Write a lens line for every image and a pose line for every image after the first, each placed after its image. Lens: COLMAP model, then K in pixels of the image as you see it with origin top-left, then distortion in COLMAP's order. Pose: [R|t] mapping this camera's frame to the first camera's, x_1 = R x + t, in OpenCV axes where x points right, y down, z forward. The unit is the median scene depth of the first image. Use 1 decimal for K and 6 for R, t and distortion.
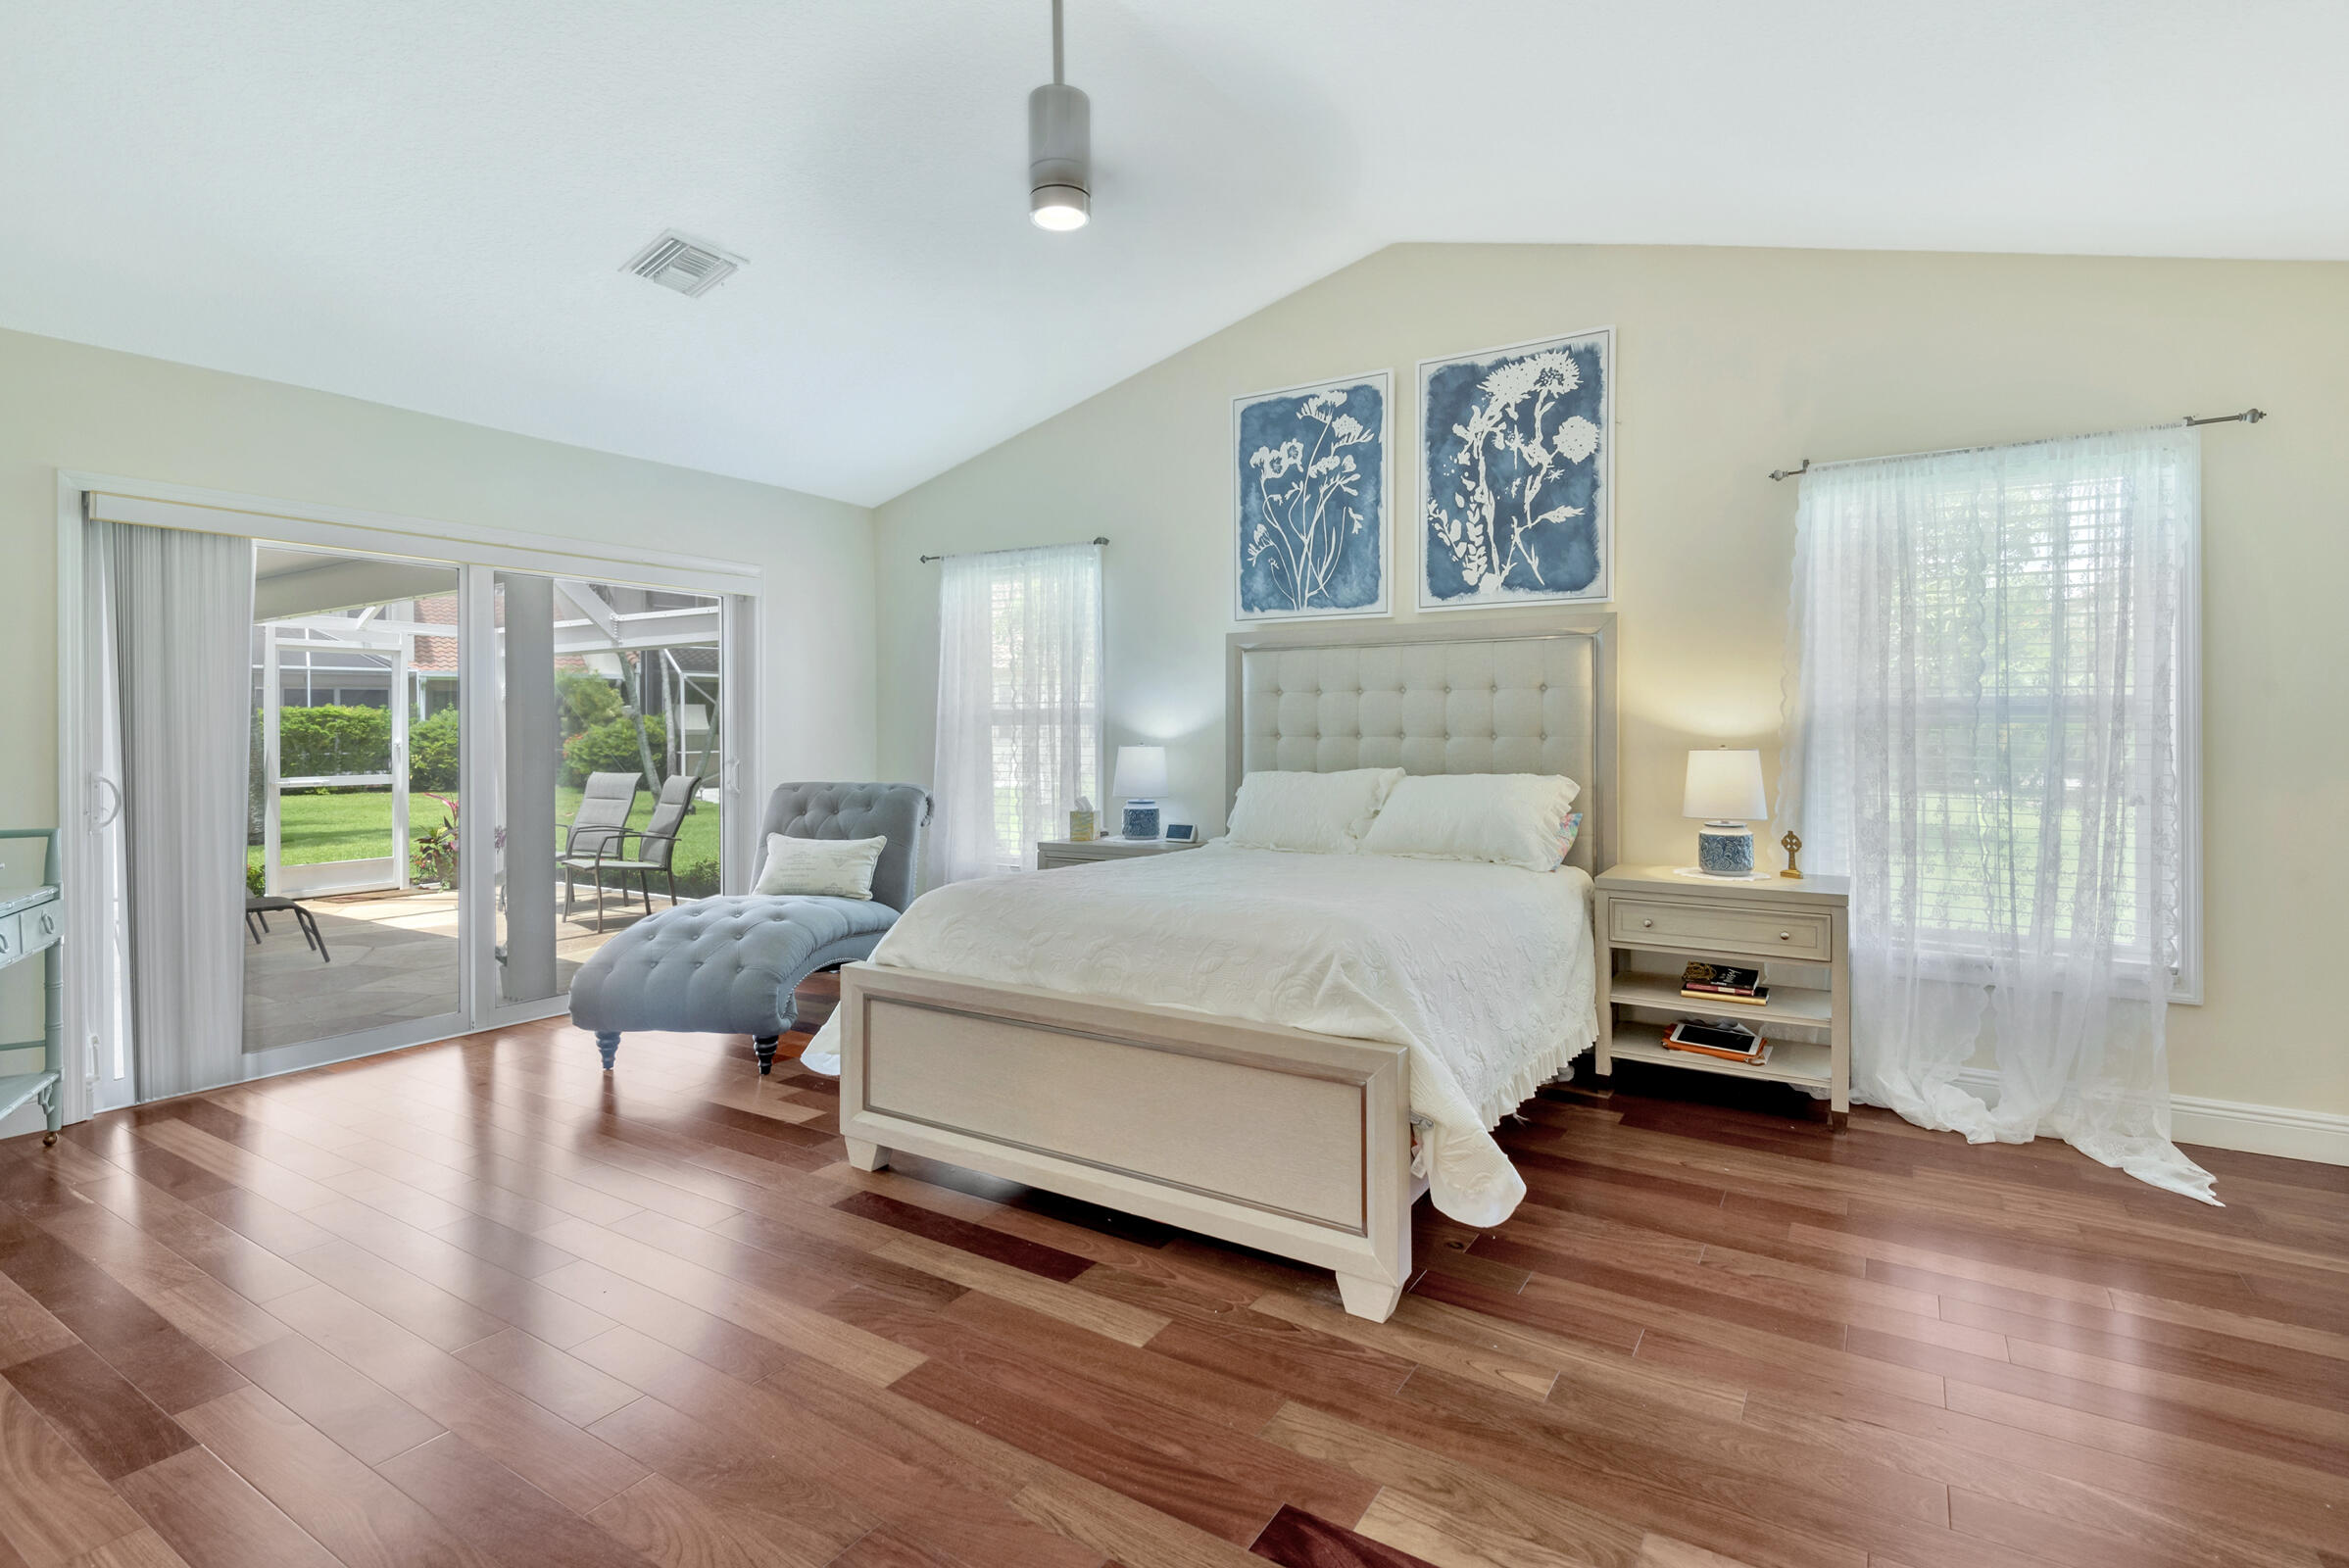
lens RADIAL K [[1130.0, 0, 1174.5], [0, 1130.0, 784.0], [0, 0, 1]] dist [0.025400, -0.000755]
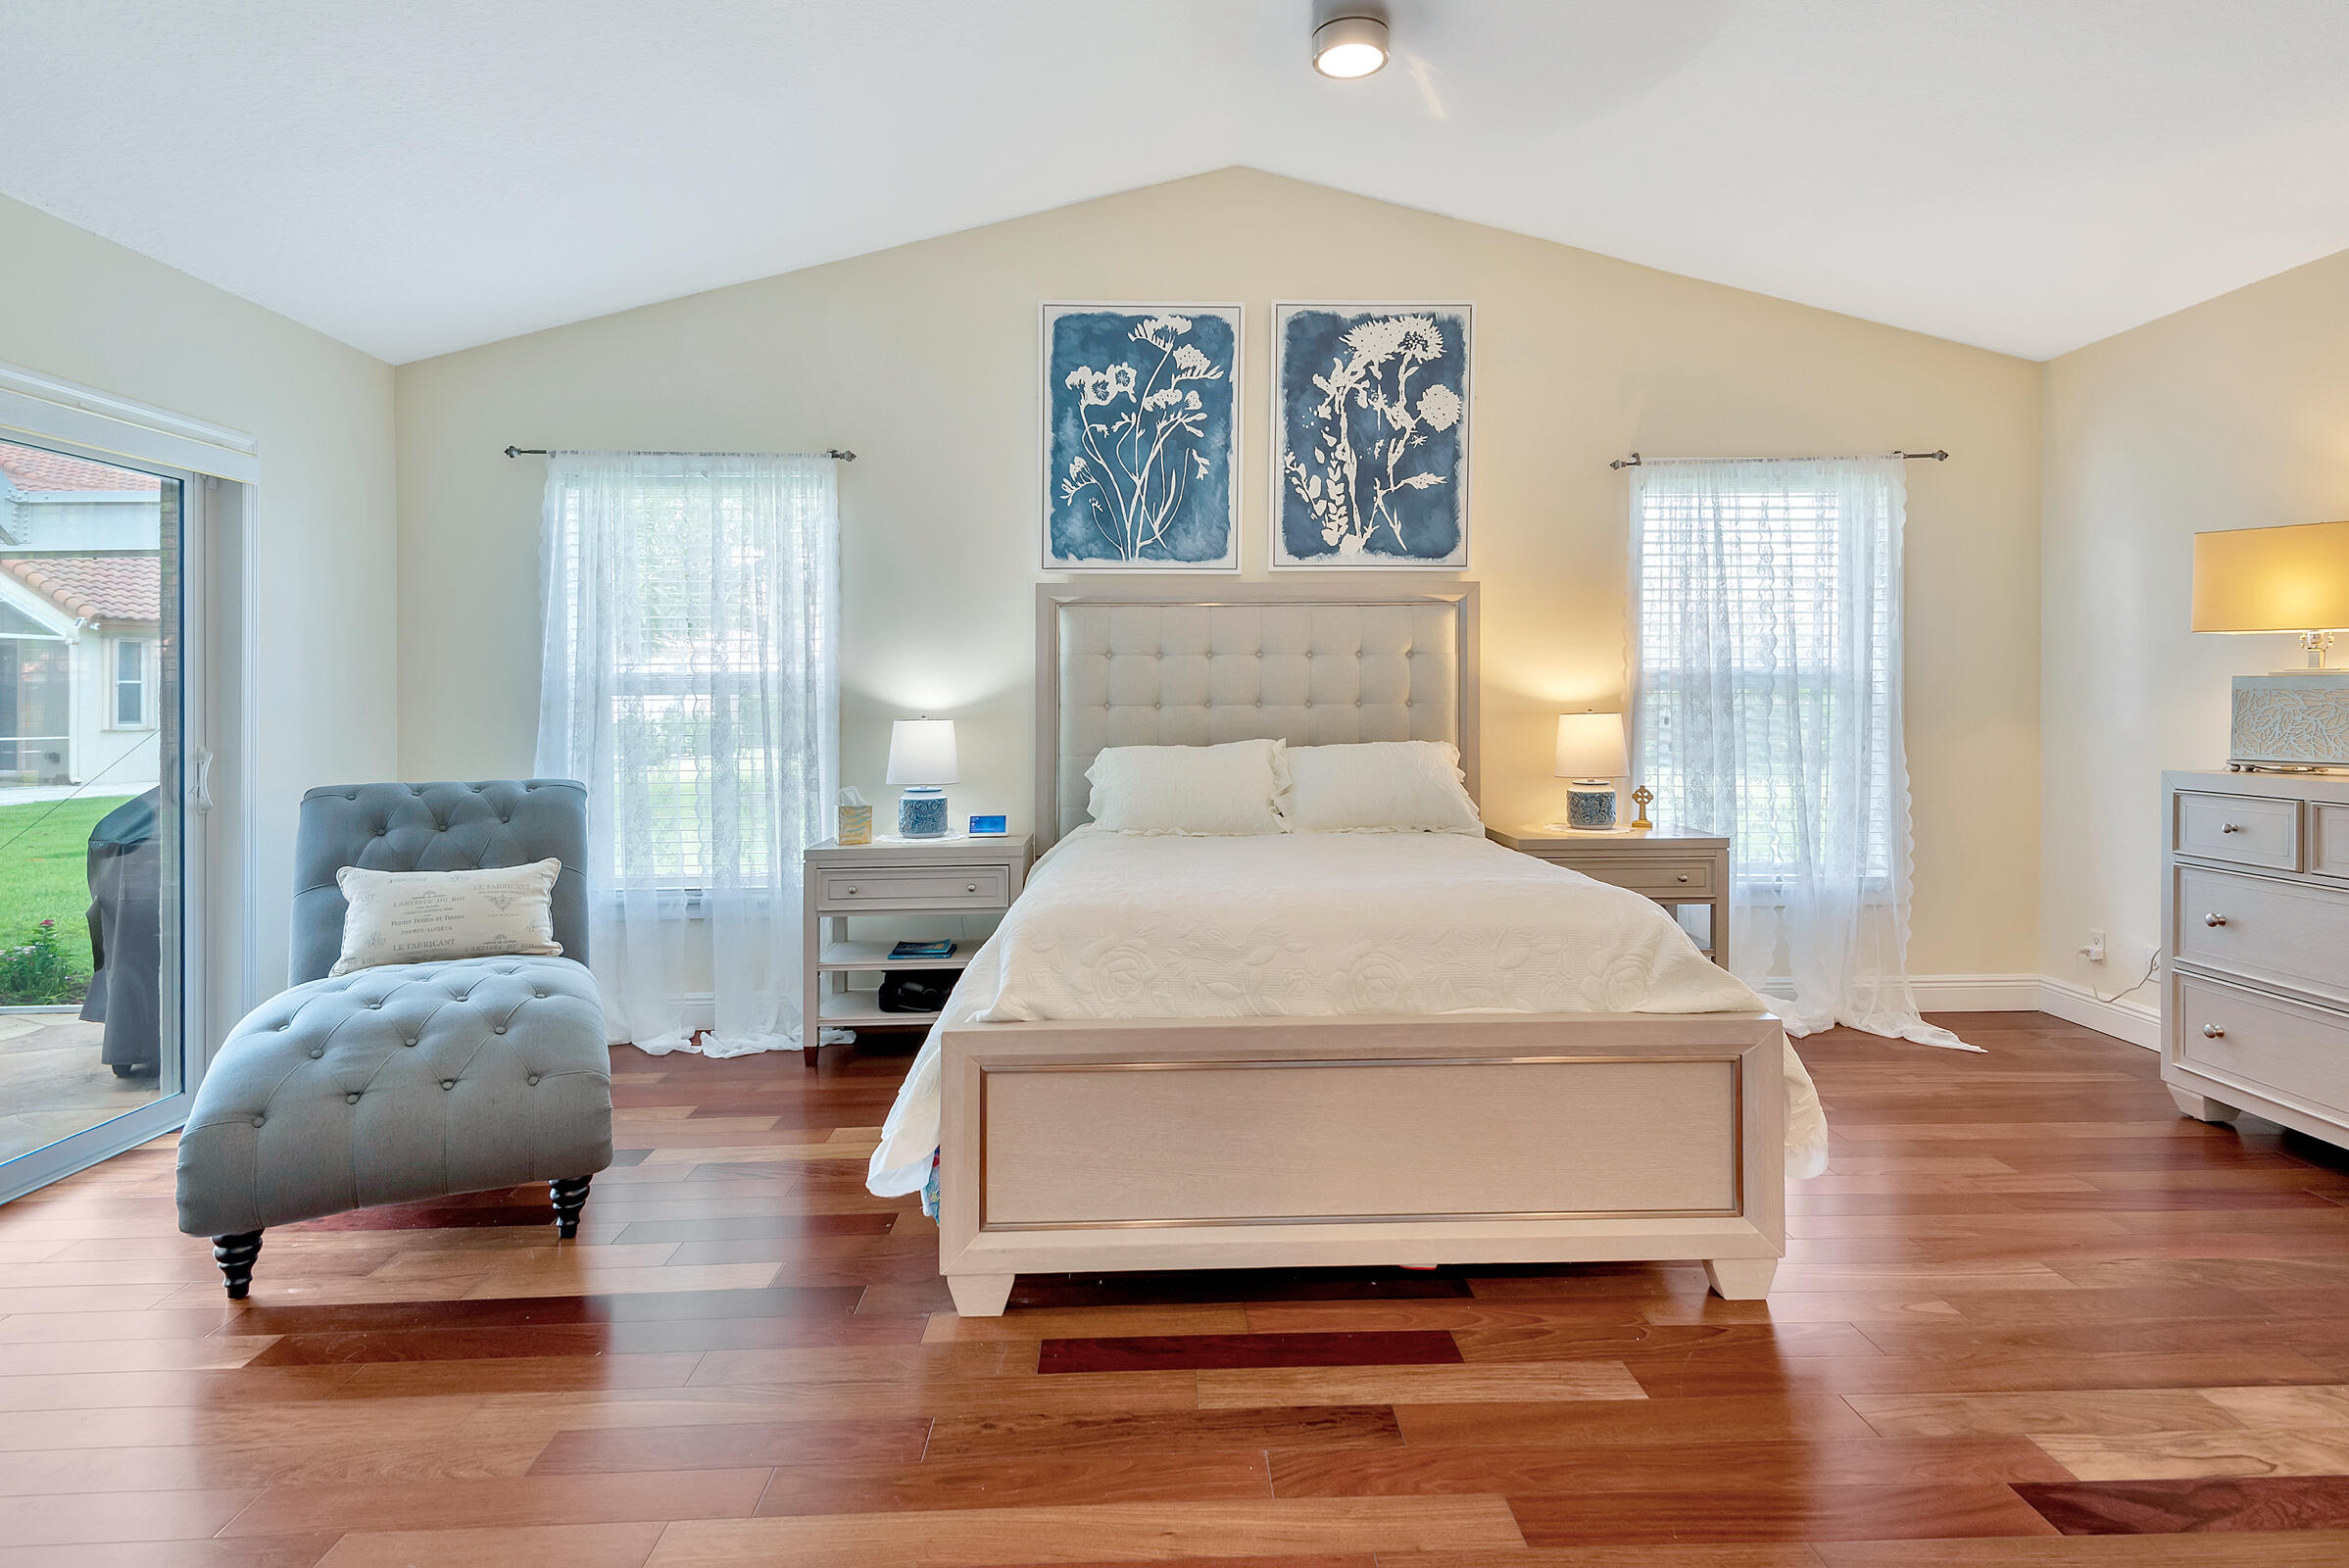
lens RADIAL K [[1242.8, 0, 1186.7], [0, 1242.8, 756.5], [0, 0, 1]] dist [0.043910, -0.027385]
pose [[0.826540, -0.028706, 0.562145, -0.430931], [0.032826, 0.999457, 0.002772, -0.004575], [-0.561919, 0.016162, 0.827034, 0.200807]]
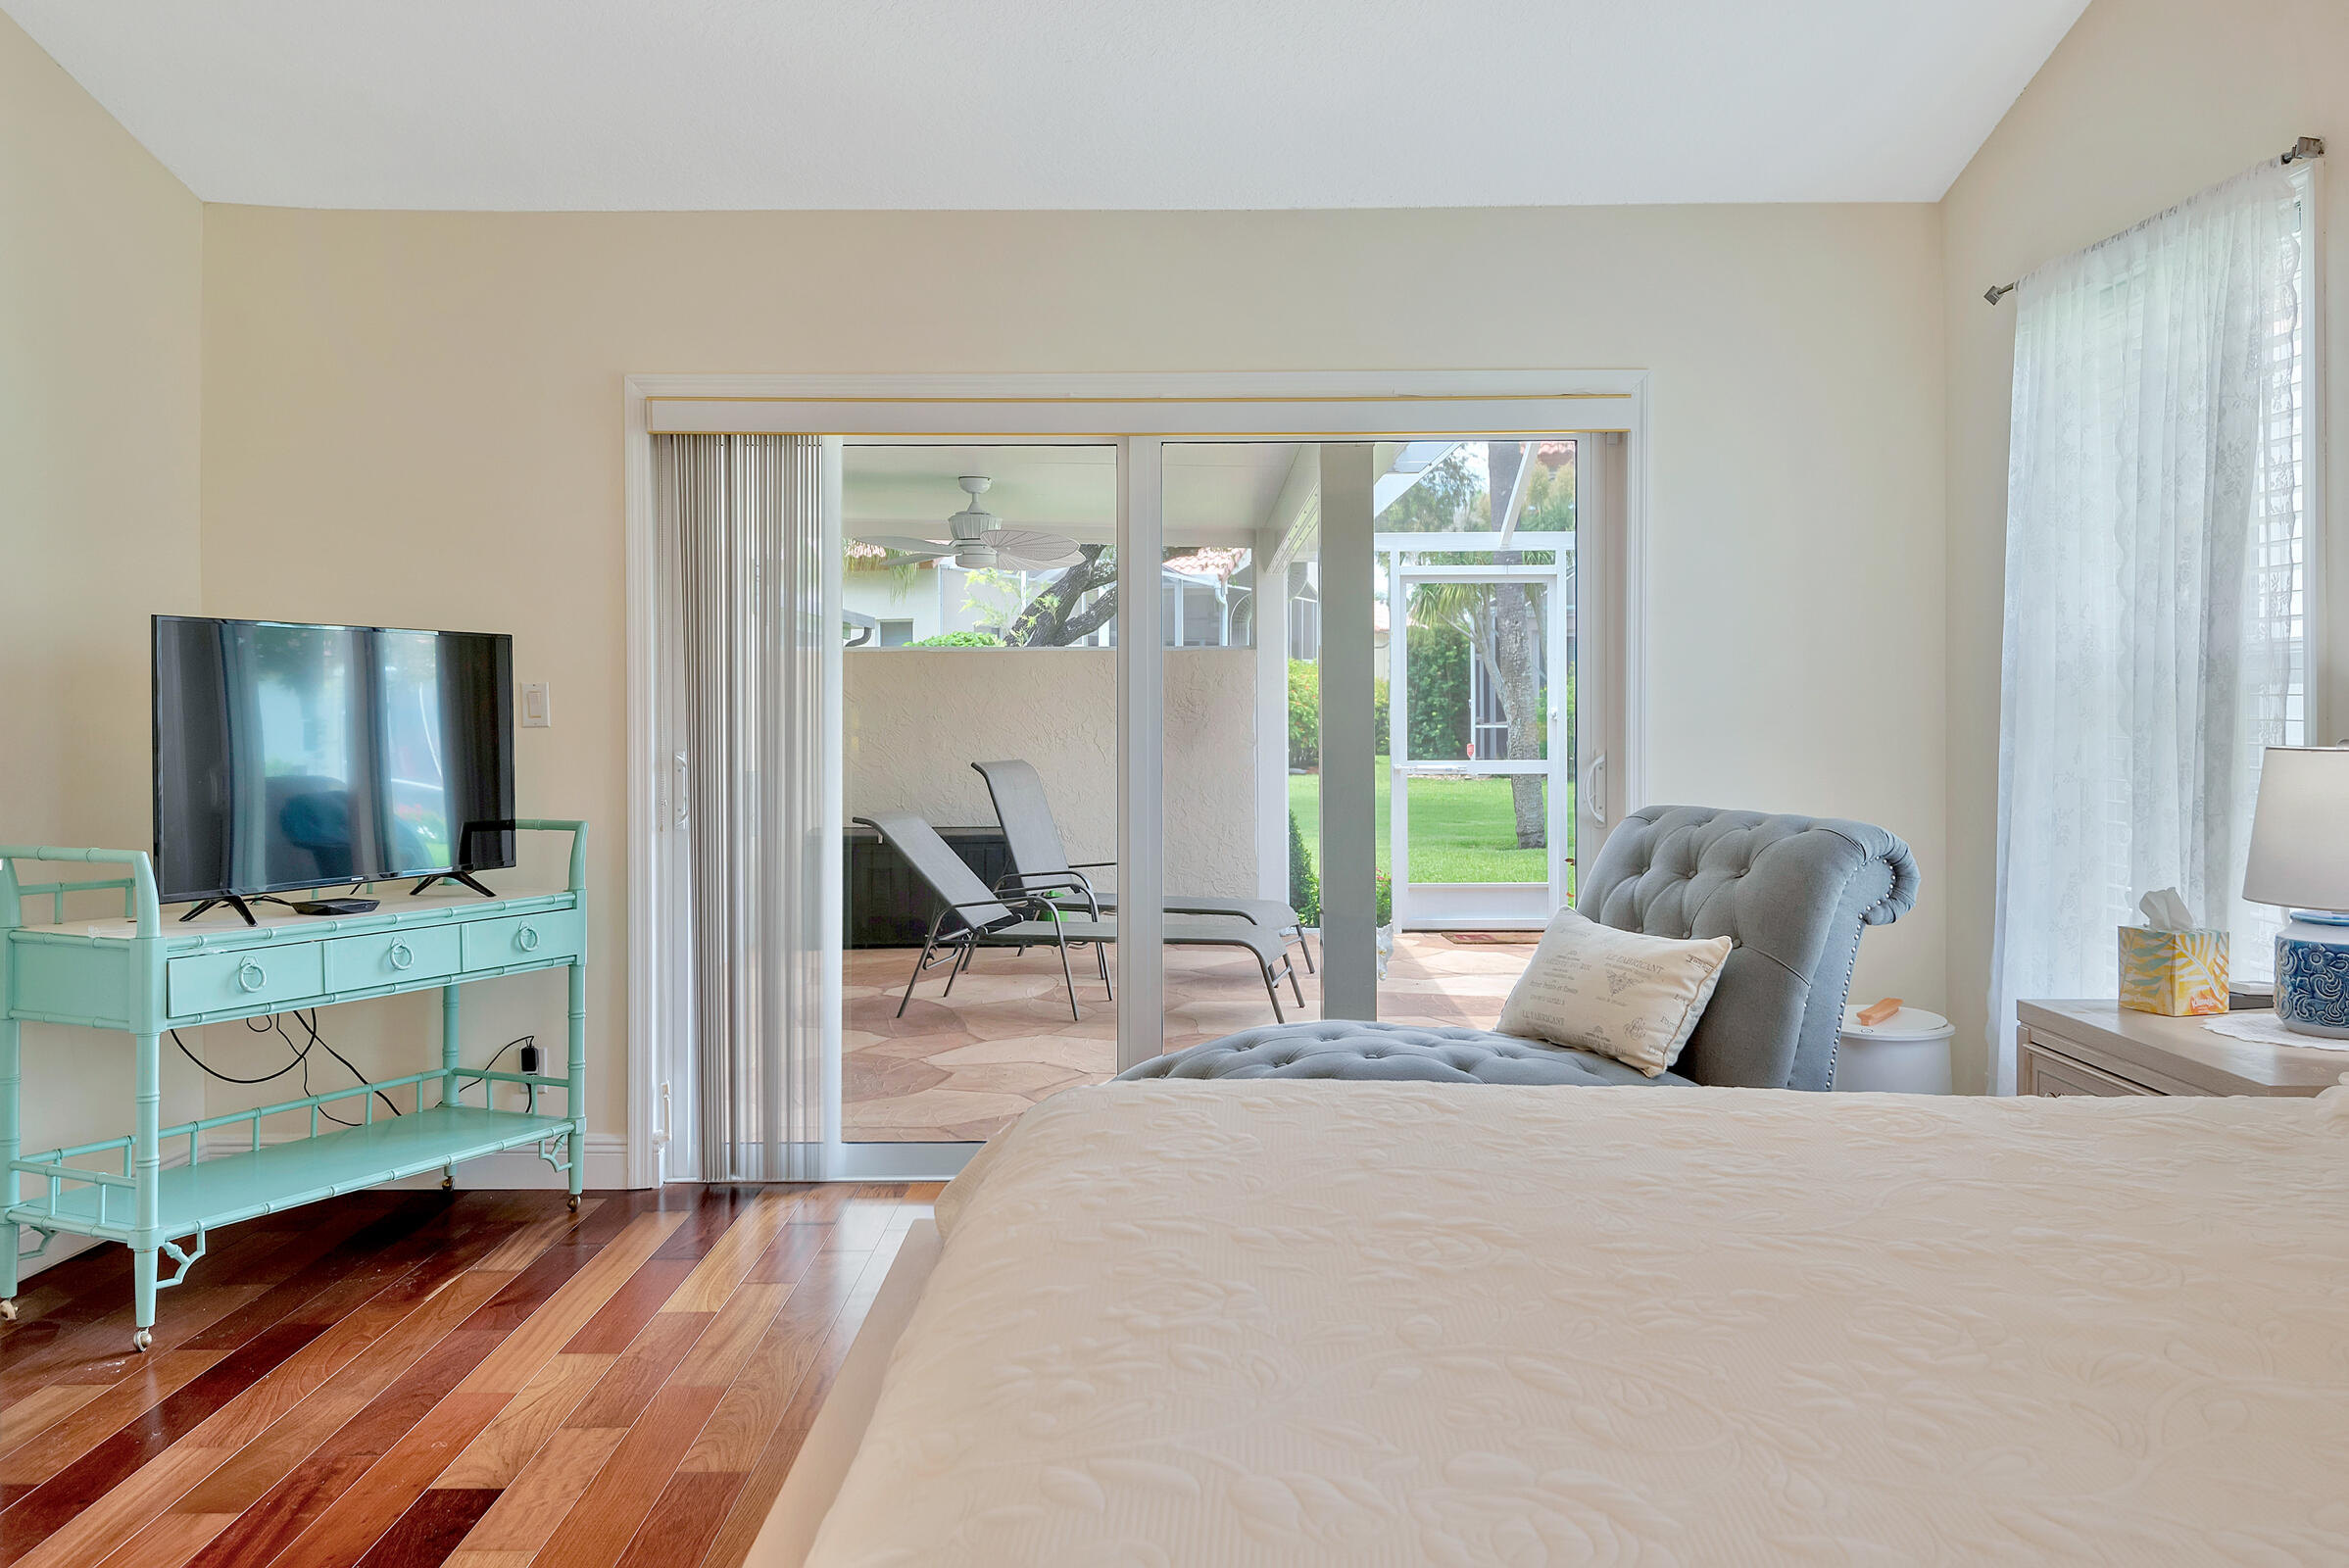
lens RADIAL K [[1864.4, 0, 1174.5], [0, 1864.4, 784.0], [0, 0, 1]] dist [-0.003943, -0.002727]
pose [[0.546176, 0.040004, -0.836715, 0.276376], [-0.038315, 0.999007, 0.022752, -0.026603], [0.836794, 0.019632, 0.547166, 0.495929]]
